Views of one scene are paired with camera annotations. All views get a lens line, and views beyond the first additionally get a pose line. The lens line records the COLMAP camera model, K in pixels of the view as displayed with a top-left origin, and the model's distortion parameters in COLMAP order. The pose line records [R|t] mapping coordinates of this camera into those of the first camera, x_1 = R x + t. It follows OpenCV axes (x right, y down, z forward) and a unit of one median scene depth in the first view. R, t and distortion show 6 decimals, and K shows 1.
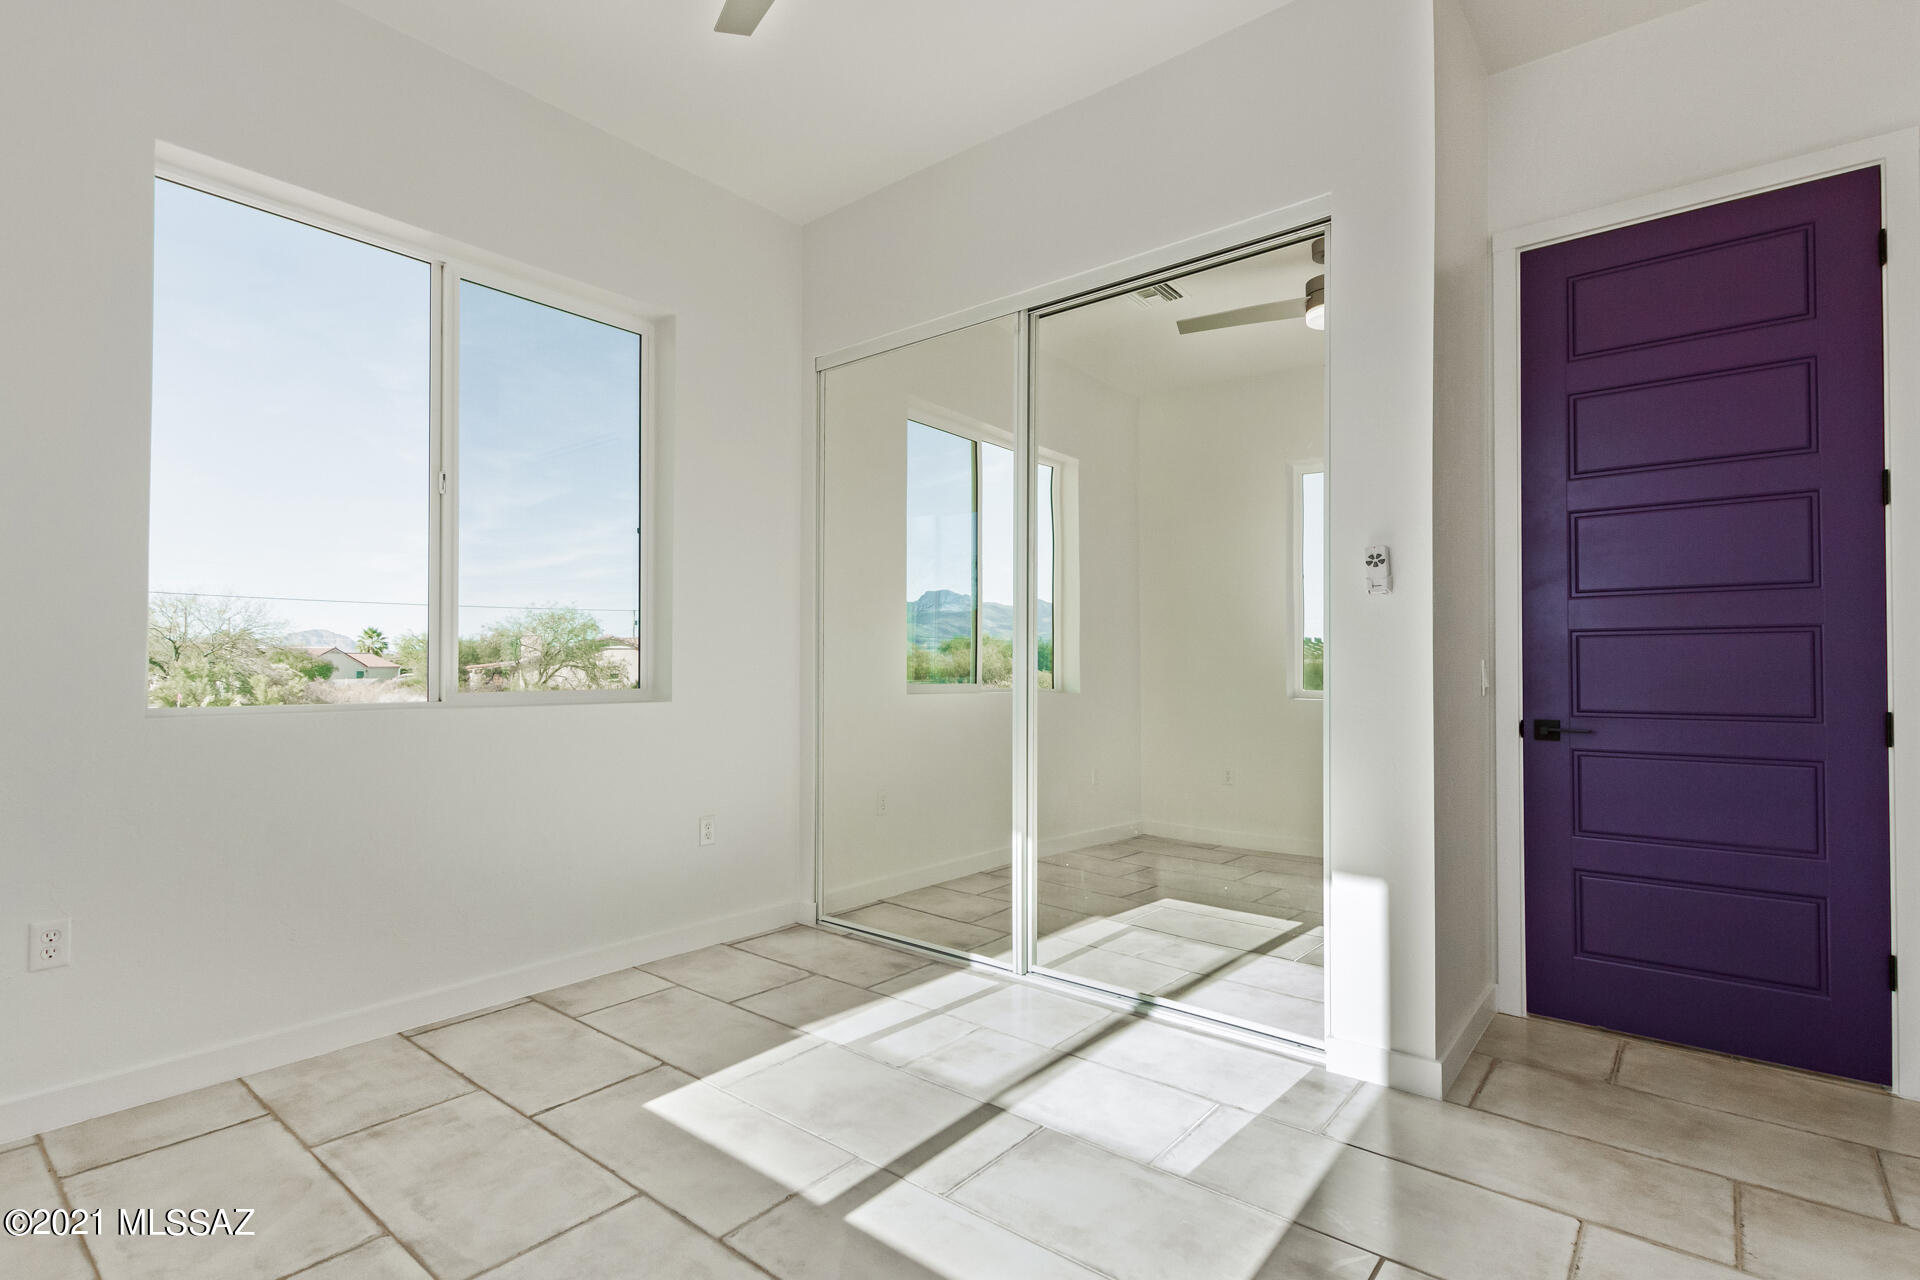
lens RADIAL K [[903.3, 0, 968.4], [0, 903.3, 645.9], [0, 0, 1]] dist [0.015406, -0.006659]
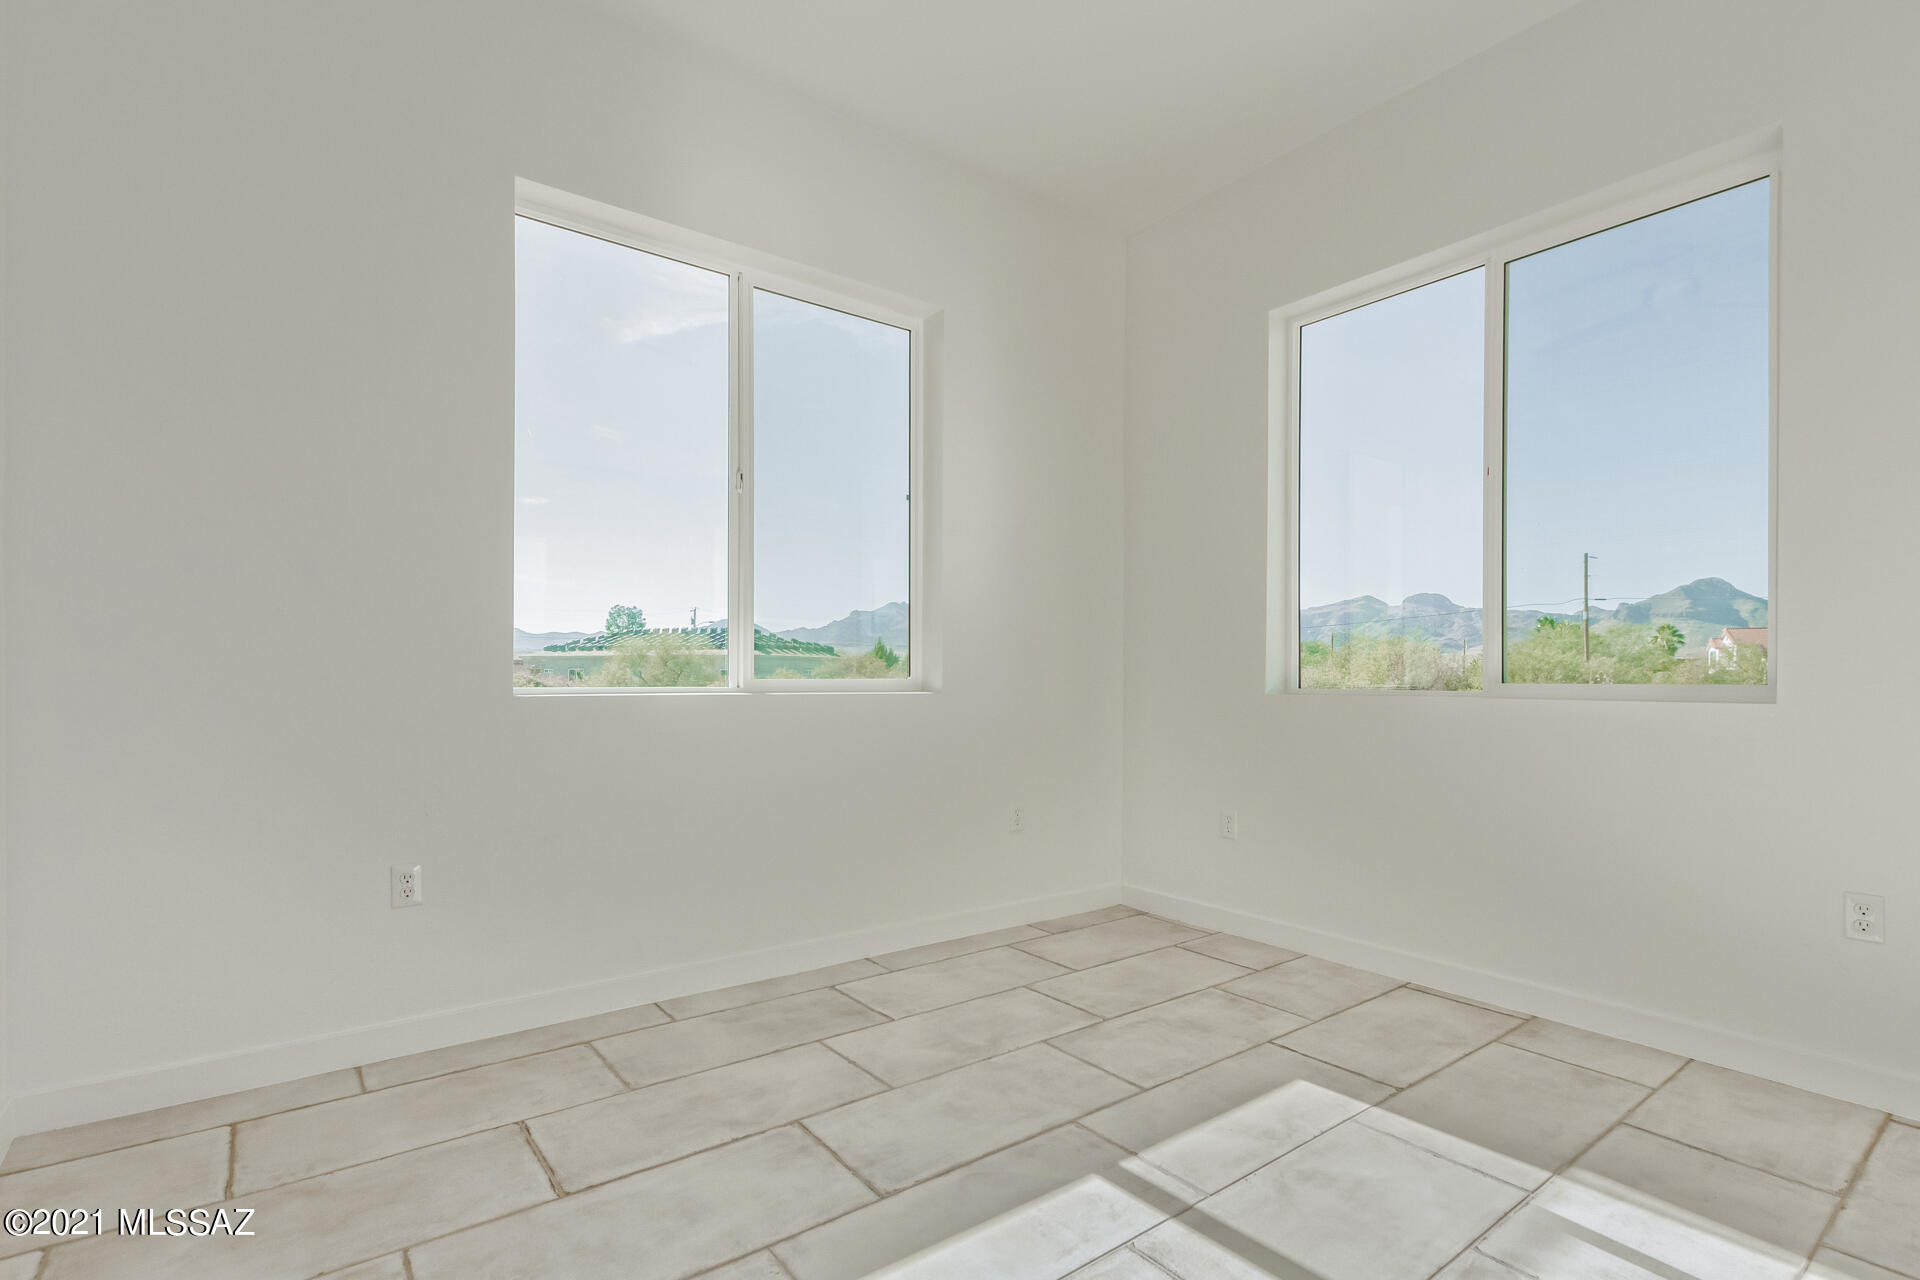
lens RADIAL K [[903.3, 0, 963.9], [0, 903.3, 660.5], [0, 0, 1]] dist [0.015406, -0.006659]
pose [[-0.206311, -0.012580, -0.978406, 0.611249], [0.017529, 0.999709, -0.016550, 0.037669], [0.978330, -0.020565, -0.206030, 0.724151]]
